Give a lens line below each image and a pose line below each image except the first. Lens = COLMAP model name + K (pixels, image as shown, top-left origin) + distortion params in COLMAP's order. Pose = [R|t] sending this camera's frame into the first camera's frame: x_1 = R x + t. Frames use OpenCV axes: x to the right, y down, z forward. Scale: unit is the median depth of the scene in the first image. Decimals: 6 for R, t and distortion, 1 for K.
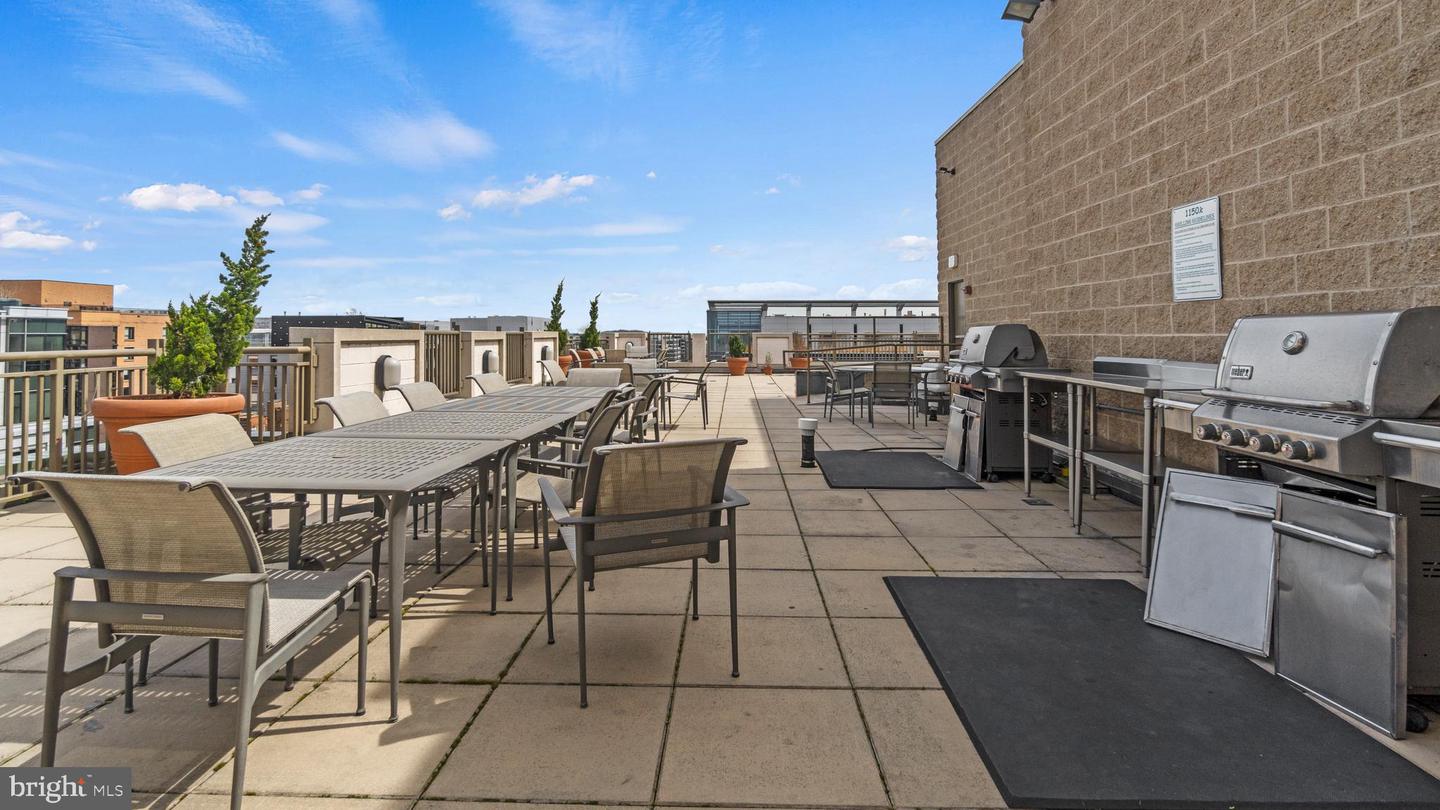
lens RADIAL K [[704.7, 0, 719.2], [0, 704.7, 377.2], [0, 0, 1]] dist [0.003056, 0.001250]
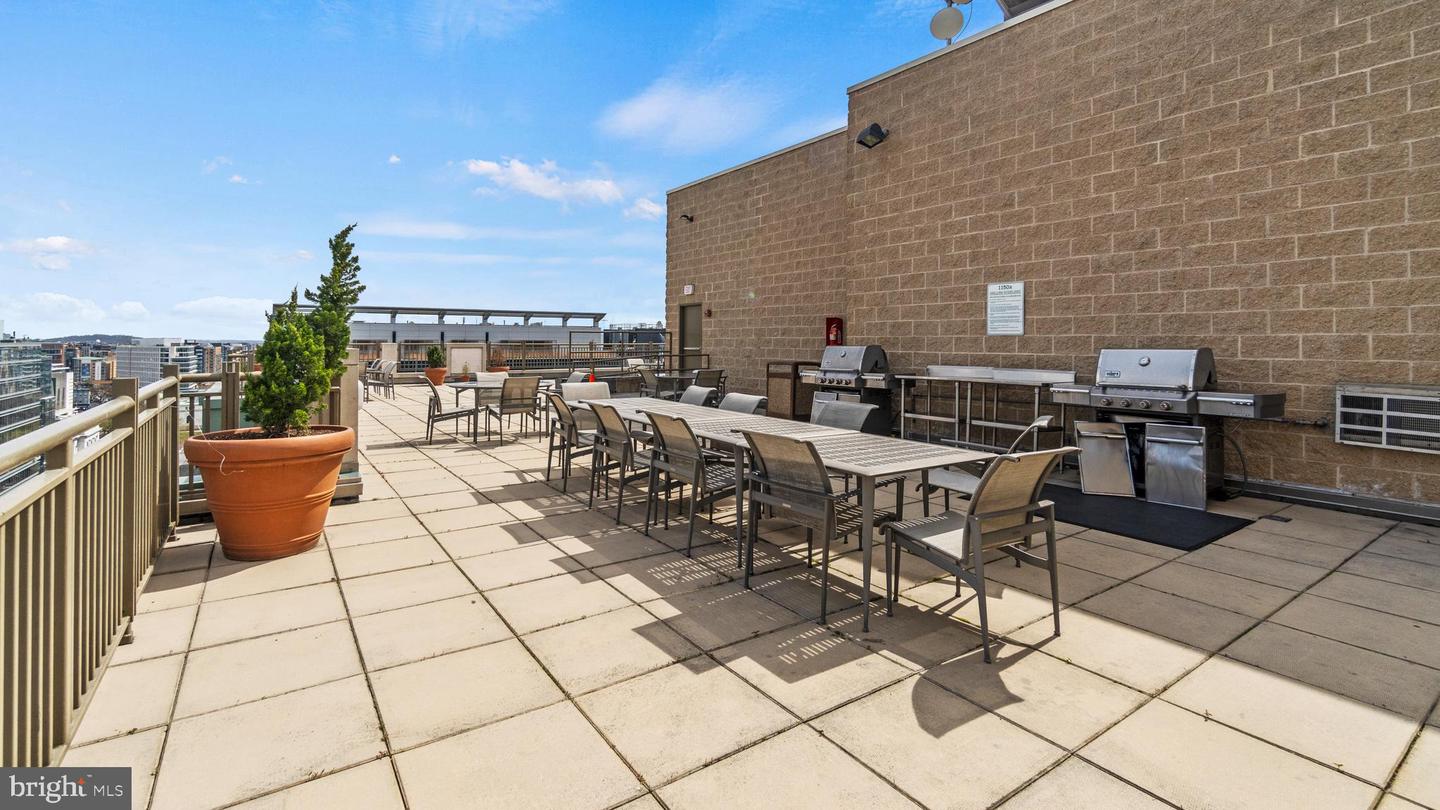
lens RADIAL K [[642.9, 0, 720.0], [0, 642.9, 405.0], [0, 0, 1]] dist [-0.002391, -0.000226]
pose [[0.809742, -0.053558, 0.584336, -0.984399], [0.031251, 0.998349, 0.048200, -0.031585], [-0.585953, -0.020769, 0.810079, 0.065084]]
